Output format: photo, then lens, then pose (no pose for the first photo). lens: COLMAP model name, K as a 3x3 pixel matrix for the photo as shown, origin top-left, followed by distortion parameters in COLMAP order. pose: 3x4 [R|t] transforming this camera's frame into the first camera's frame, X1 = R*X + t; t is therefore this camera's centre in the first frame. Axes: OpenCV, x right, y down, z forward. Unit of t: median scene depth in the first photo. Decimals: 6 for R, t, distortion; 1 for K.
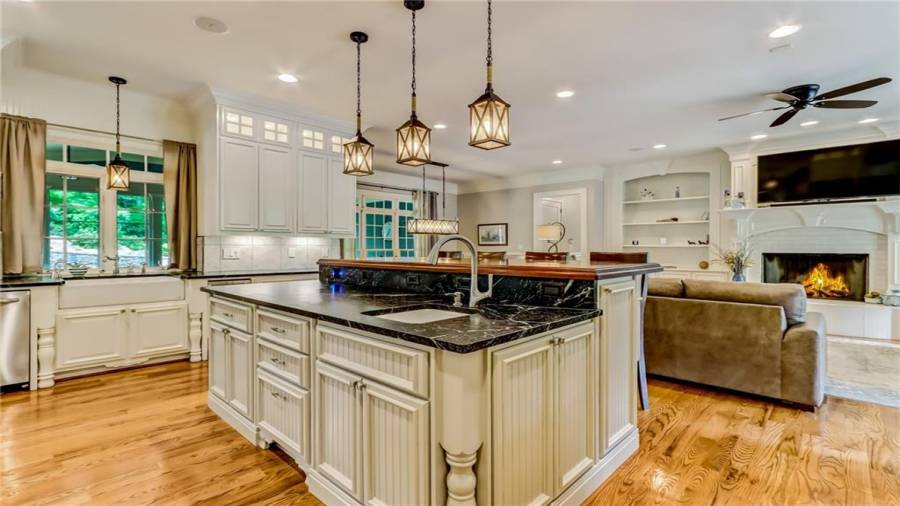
lens RADIAL K [[415.1, 0, 436.9], [0, 415.1, 251.2], [0, 0, 1]] dist [0.000956, 0.000834]
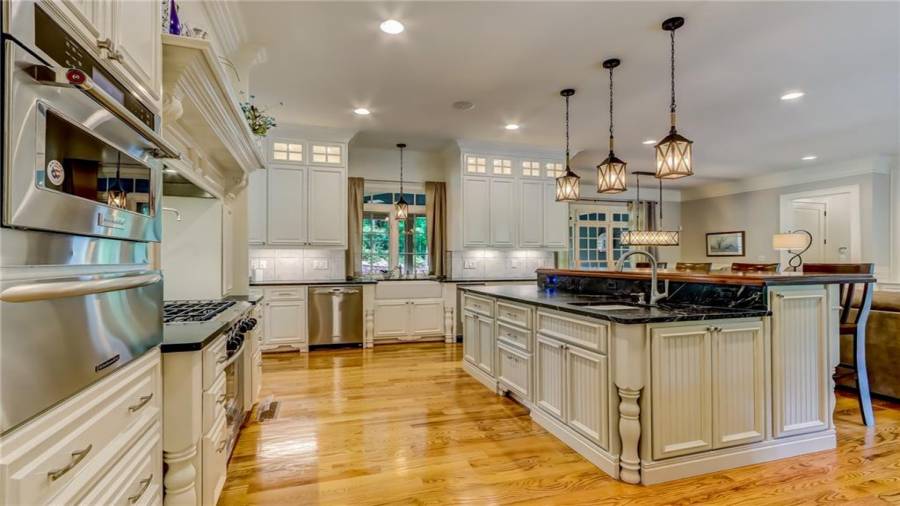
lens RADIAL K [[429.9, 0, 450.0], [0, 429.9, 253.0], [0, 0, 1]] dist [-0.002156, 0.000272]
pose [[0.891263, -0.009493, -0.453387, 0.083942], [-0.000746, 0.999749, -0.022400, 0.001326], [0.453486, 0.020302, 0.891032, -0.326875]]
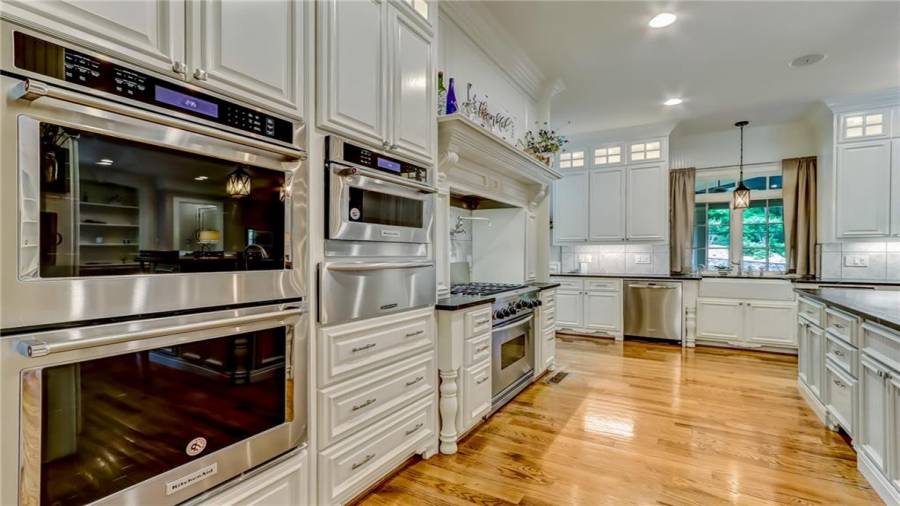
lens RADIAL K [[421.0, 0, 450.0], [0, 421.0, 253.0], [0, 0, 1]] dist [-0.000657, 0.000384]
pose [[0.246324, -0.005084, -0.969174, 0.321844], [-0.007600, 0.999945, -0.007177, 0.002203], [0.969158, 0.009133, 0.246272, -0.222843]]
